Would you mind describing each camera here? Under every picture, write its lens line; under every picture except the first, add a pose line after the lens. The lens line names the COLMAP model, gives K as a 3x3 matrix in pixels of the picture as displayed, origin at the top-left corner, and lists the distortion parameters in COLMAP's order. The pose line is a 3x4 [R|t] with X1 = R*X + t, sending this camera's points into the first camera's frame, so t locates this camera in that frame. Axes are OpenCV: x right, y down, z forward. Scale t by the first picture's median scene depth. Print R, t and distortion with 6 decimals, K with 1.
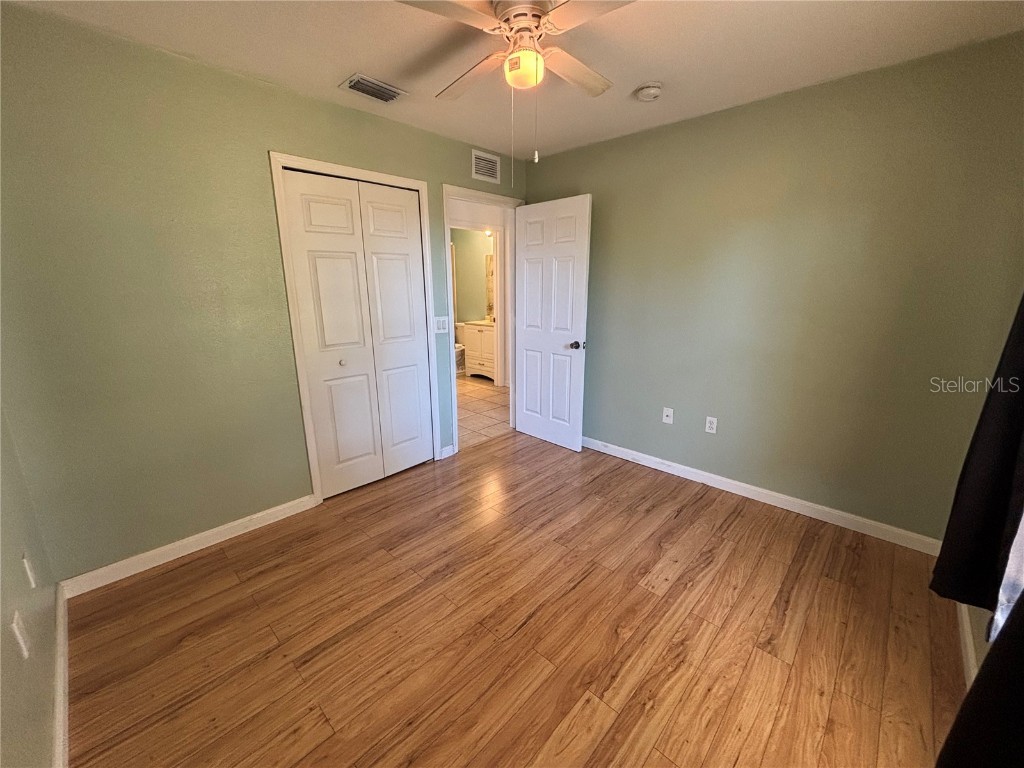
lens RADIAL K [[412.7, 0, 510.9], [0, 412.7, 383.6], [0, 0, 1]] dist [0.011396, -0.006364]
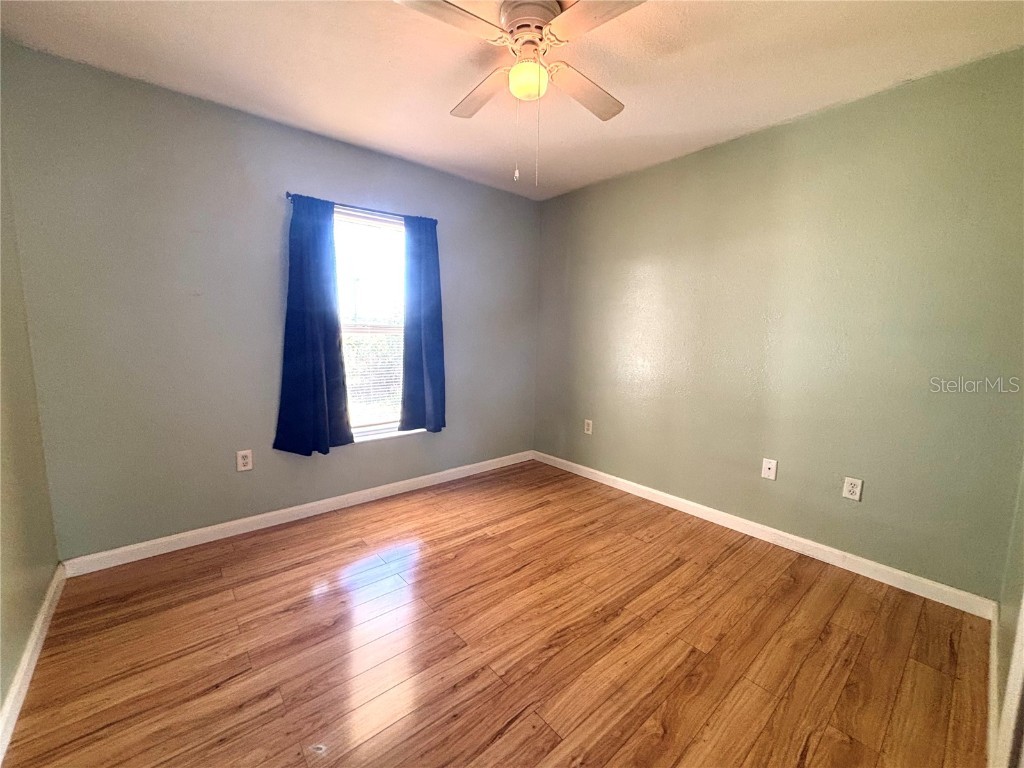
lens RADIAL K [[412.7, 0, 510.9], [0, 412.7, 383.6], [0, 0, 1]] dist [0.011396, -0.006364]
pose [[-0.994471, -0.026705, 0.101562, -0.037098], [0.010920, 0.935586, 0.352929, -0.340893], [-0.104444, 0.352087, -0.930122, 1.762423]]
